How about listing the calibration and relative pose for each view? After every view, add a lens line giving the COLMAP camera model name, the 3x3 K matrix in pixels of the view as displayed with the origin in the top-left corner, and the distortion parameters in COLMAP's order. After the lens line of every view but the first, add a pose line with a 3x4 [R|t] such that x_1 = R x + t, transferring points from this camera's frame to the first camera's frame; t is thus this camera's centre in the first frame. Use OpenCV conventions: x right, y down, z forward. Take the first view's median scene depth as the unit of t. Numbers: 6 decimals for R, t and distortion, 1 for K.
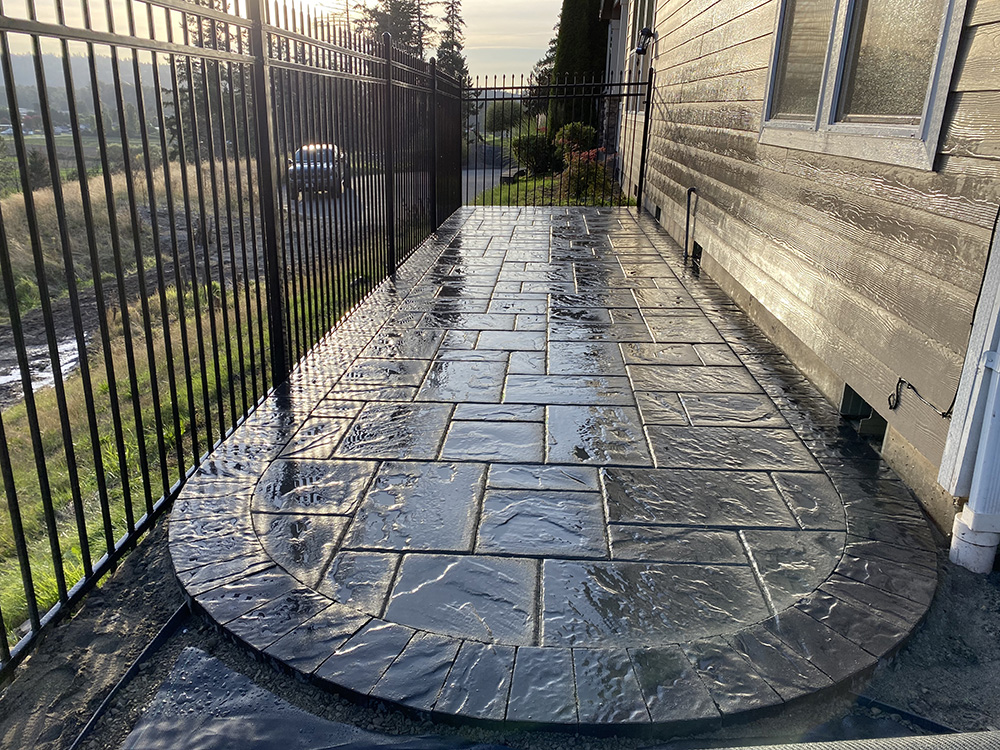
lens RADIAL K [[774.7, 0, 500.0], [0, 774.7, 375.0], [0, 0, 1]] dist [0.008670, -0.001053]
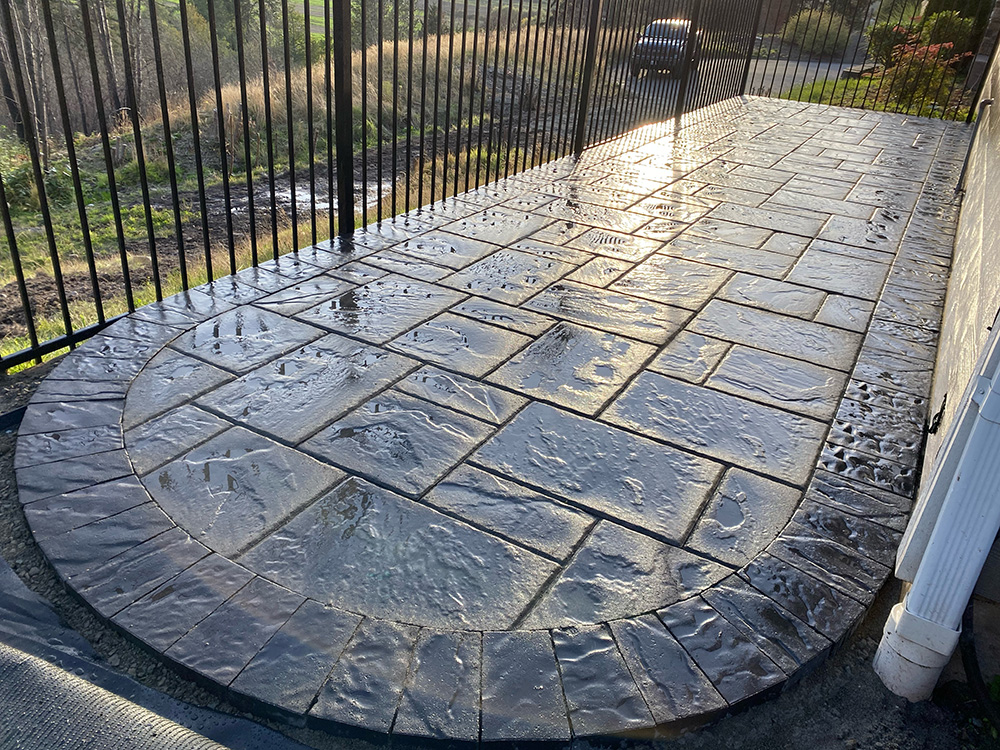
lens RADIAL K [[758.9, 0, 500.0], [0, 758.9, 375.0], [0, 0, 1]] dist [0.031290, 0.000433]
pose [[0.892803, 0.257311, -0.369722, 0.330688], [-0.202172, 0.962372, 0.181569, -0.042491], [0.402530, -0.087358, 0.911229, 0.191666]]
